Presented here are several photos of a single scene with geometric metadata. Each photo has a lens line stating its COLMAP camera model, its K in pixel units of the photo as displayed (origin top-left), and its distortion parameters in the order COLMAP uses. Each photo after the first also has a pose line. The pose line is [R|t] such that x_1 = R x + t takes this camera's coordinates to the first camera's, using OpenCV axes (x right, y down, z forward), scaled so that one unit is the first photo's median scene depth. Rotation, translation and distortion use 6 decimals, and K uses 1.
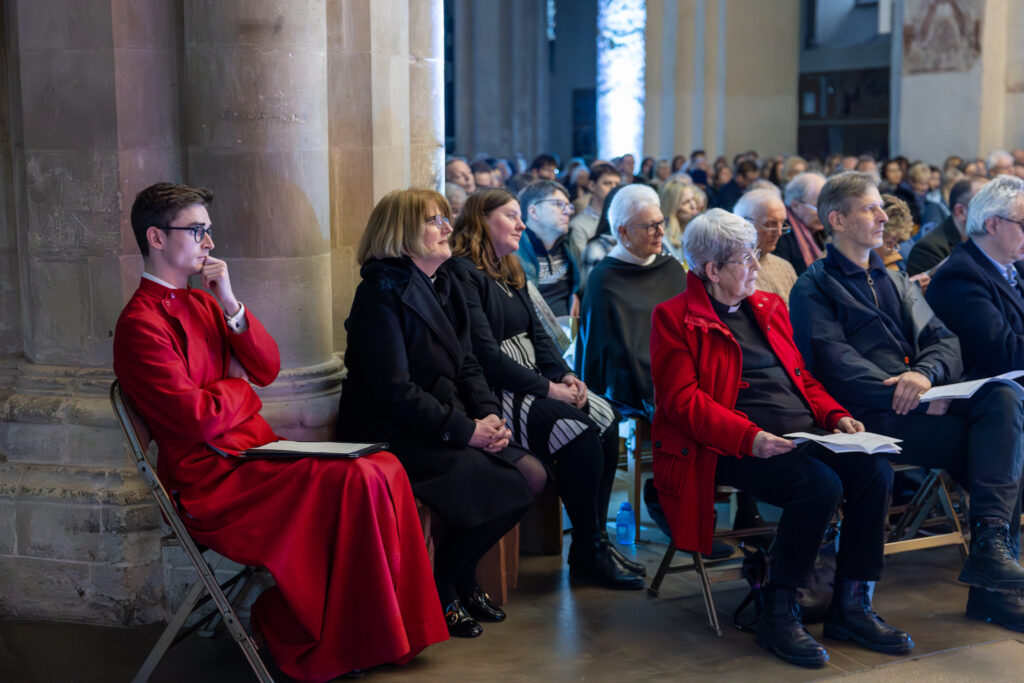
lens RADIAL K [[1437.8, 0, 513.1], [0, 1437.8, 335.7], [0, 0, 1]] dist [0.031269, 0.000000]
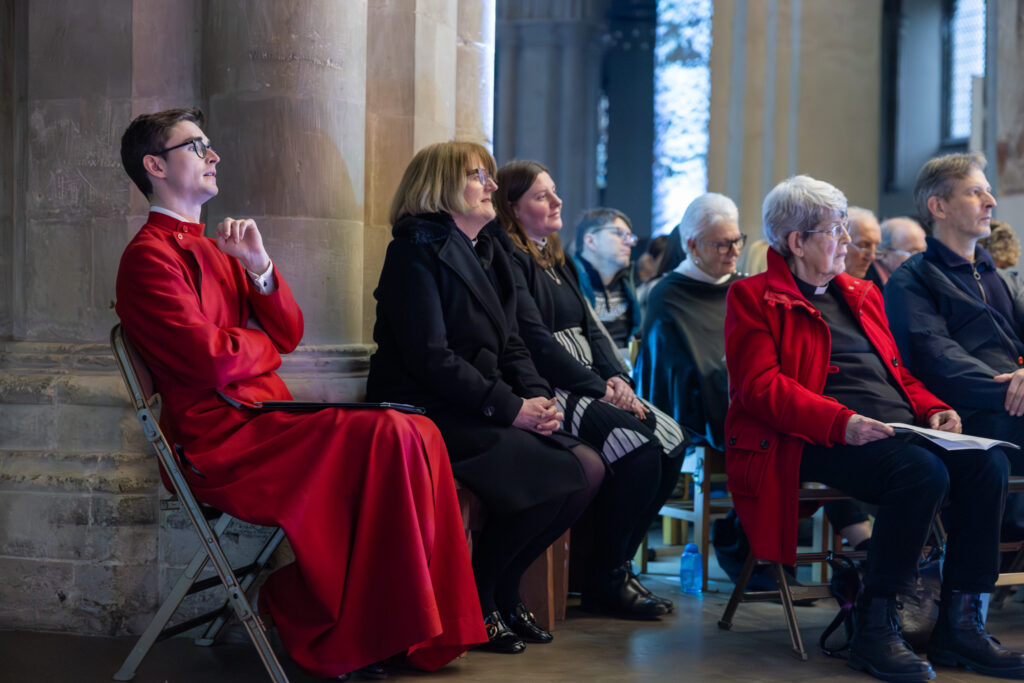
lens RADIAL K [[1610.6, 0, 512.1], [0, 1610.6, 350.1], [0, 0, 1]] dist [0.049728, 0.000000]
pose [[0.999431, 0.021624, -0.025904, -0.008128], [-0.024638, 0.992180, -0.122362, 0.143861], [0.023055, 0.122930, 0.992147, 0.026124]]
